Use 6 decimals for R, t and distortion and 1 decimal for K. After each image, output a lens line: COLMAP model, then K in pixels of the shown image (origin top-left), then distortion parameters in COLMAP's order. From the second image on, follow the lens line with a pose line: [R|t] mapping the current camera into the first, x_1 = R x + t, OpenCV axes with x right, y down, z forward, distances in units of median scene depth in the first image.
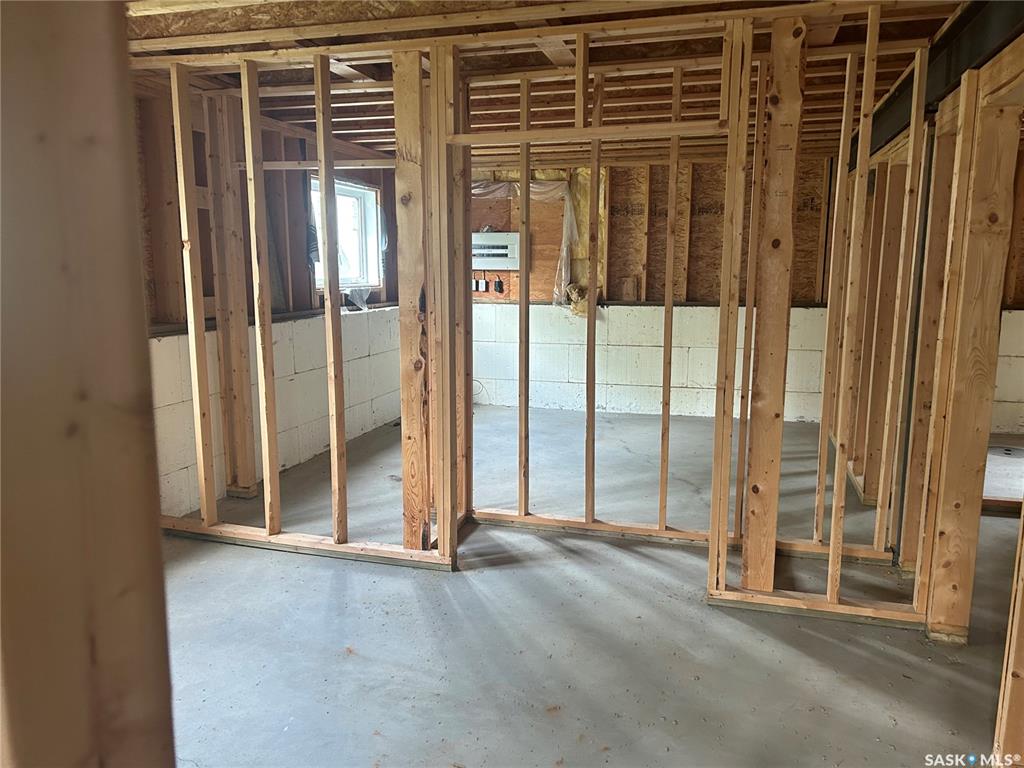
lens RADIAL K [[760.9, 0, 512.1], [0, 760.9, 388.2], [0, 0, 1]] dist [0.058625, -0.060726]
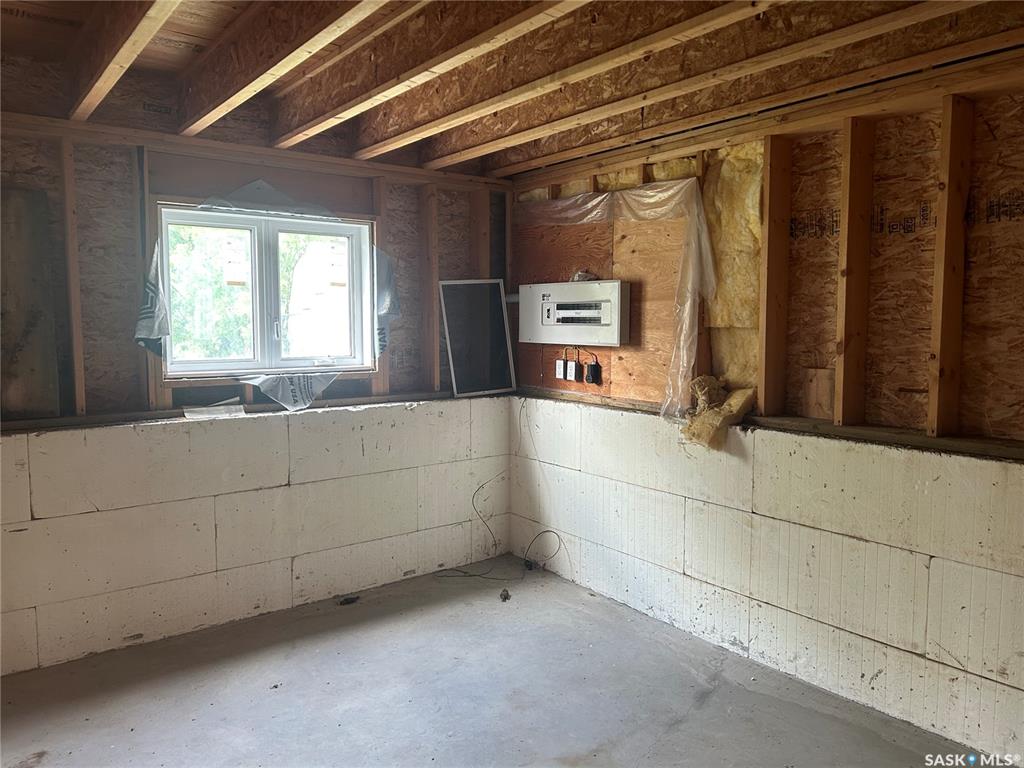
lens RADIAL K [[760.9, 0, 525.8], [0, 760.9, 365.8], [0, 0, 1]] dist [0.058625, -0.060726]
pose [[0.797507, 0.037528, -0.602141, 0.291717], [-0.094733, 0.993472, -0.063551, -0.102521], [0.595826, 0.107725, 0.795856, 0.537540]]
